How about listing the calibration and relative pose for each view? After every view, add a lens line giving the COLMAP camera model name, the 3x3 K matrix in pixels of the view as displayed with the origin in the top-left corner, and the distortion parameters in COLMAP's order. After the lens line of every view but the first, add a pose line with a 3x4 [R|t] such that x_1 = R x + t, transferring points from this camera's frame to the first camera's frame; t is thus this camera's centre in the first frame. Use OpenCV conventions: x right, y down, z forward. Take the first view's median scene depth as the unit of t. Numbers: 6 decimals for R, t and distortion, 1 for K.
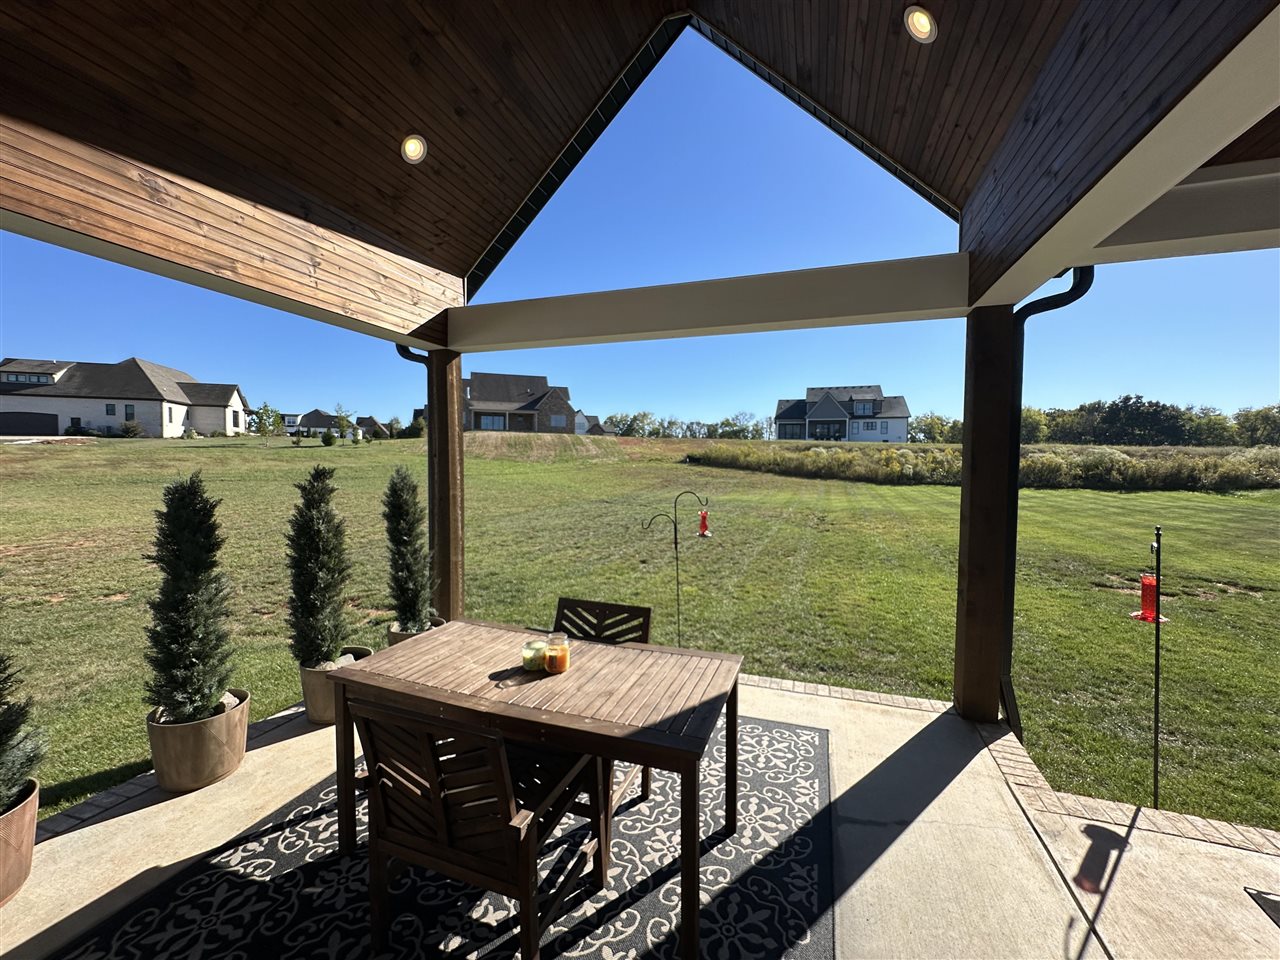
lens RADIAL K [[511.1, 0, 642.5], [0, 511.1, 480.8], [0, 0, 1]] dist [-0.003206, 0.000299]
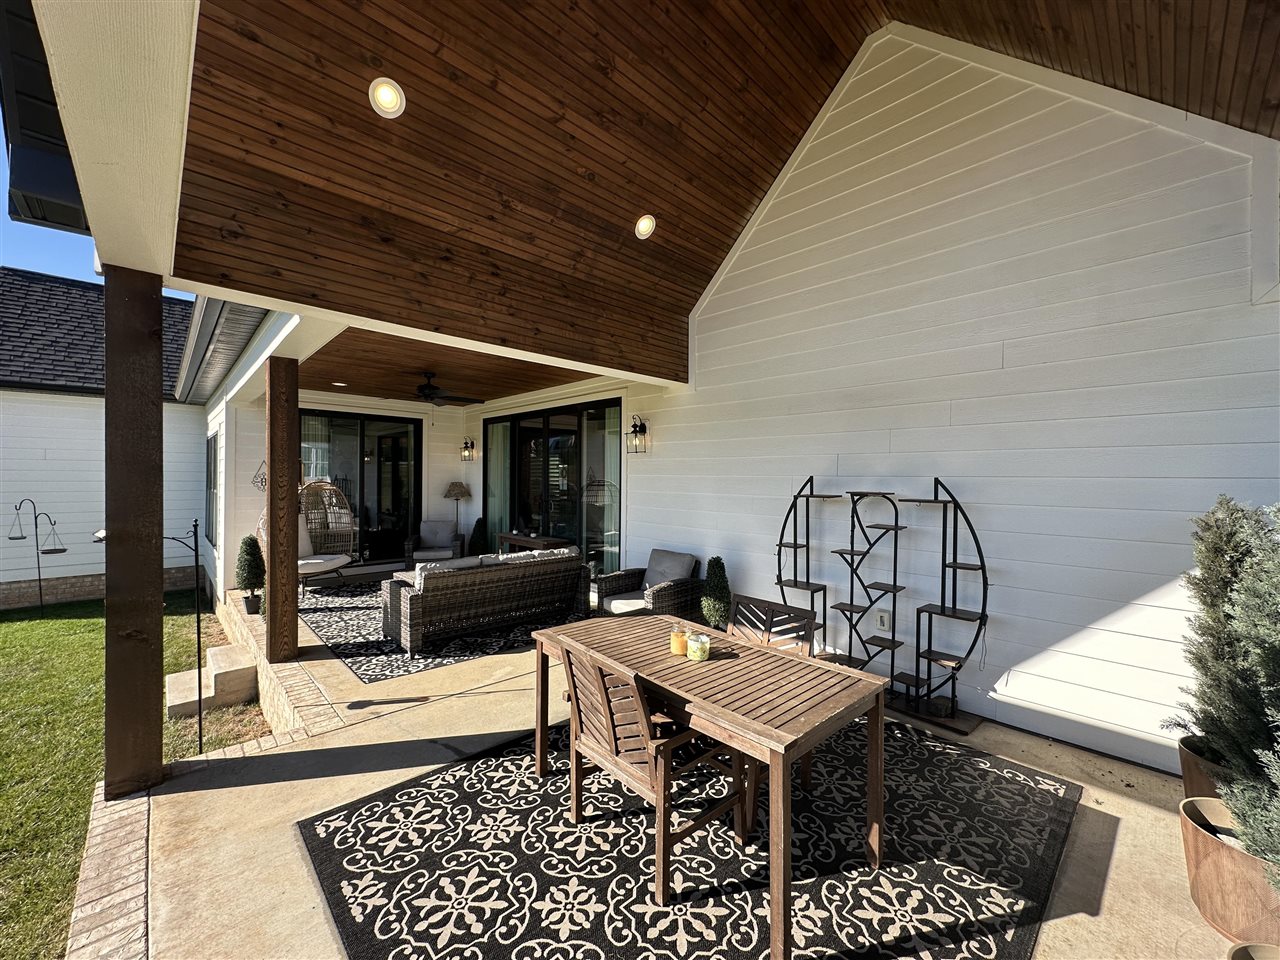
lens RADIAL K [[511.1, 0, 645.9], [0, 511.1, 481.0], [0, 0, 1]] dist [-0.003206, 0.000299]
pose [[-0.890917, -0.022088, 0.453629, -0.259063], [-0.002111, 0.999007, 0.044497, -0.029114], [-0.454161, 0.038686, -0.890079, 0.870164]]
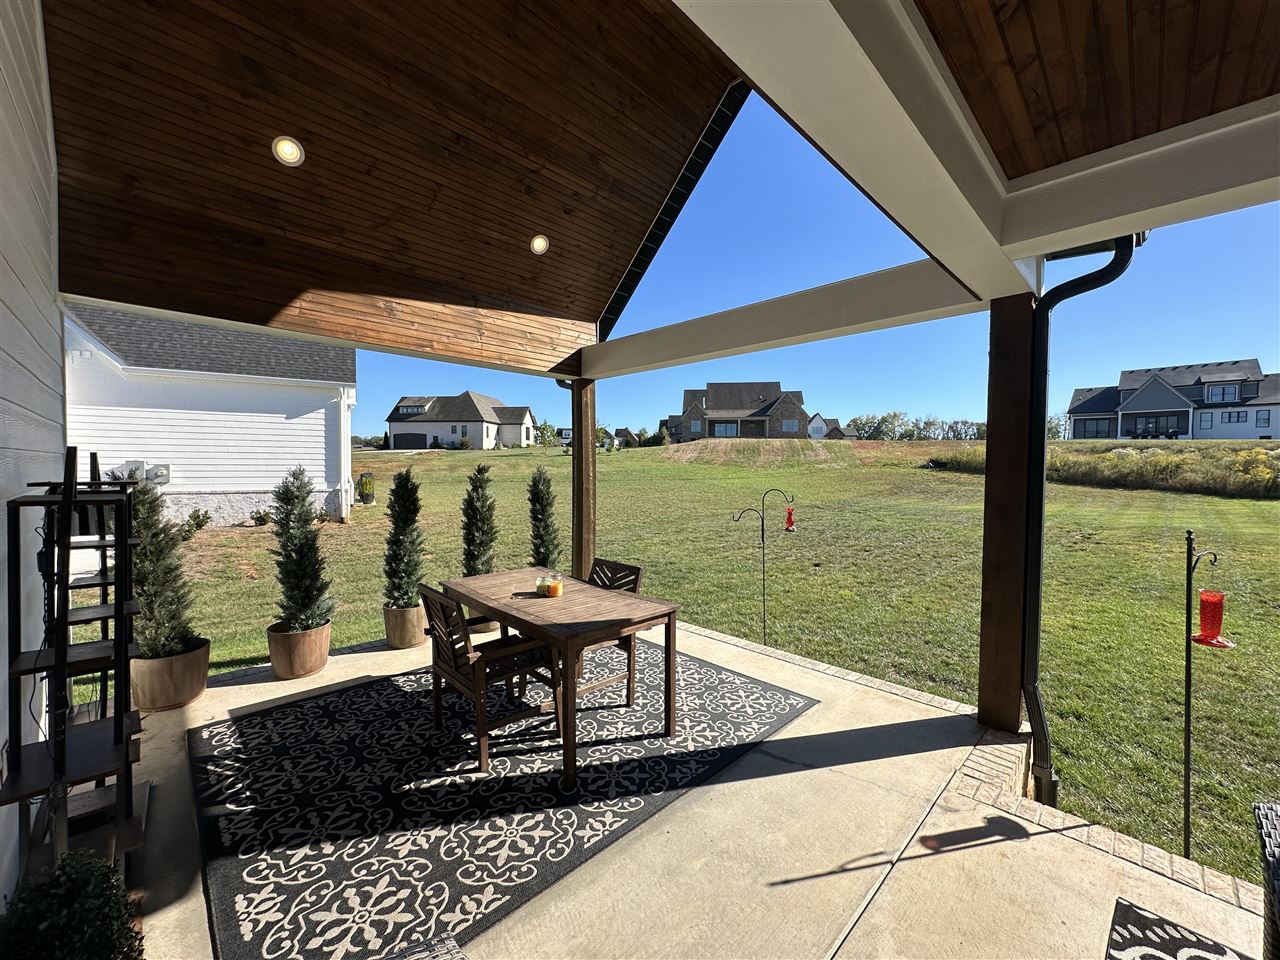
lens RADIAL K [[511.1, 0, 642.8], [0, 511.1, 479.4], [0, 0, 1]] dist [-0.003206, 0.000299]
pose [[0.895754, 0.009664, -0.444445, 0.312525], [-0.016032, 0.999816, -0.010572, 0.015823], [0.444261, 0.016595, 0.895744, -0.102926]]
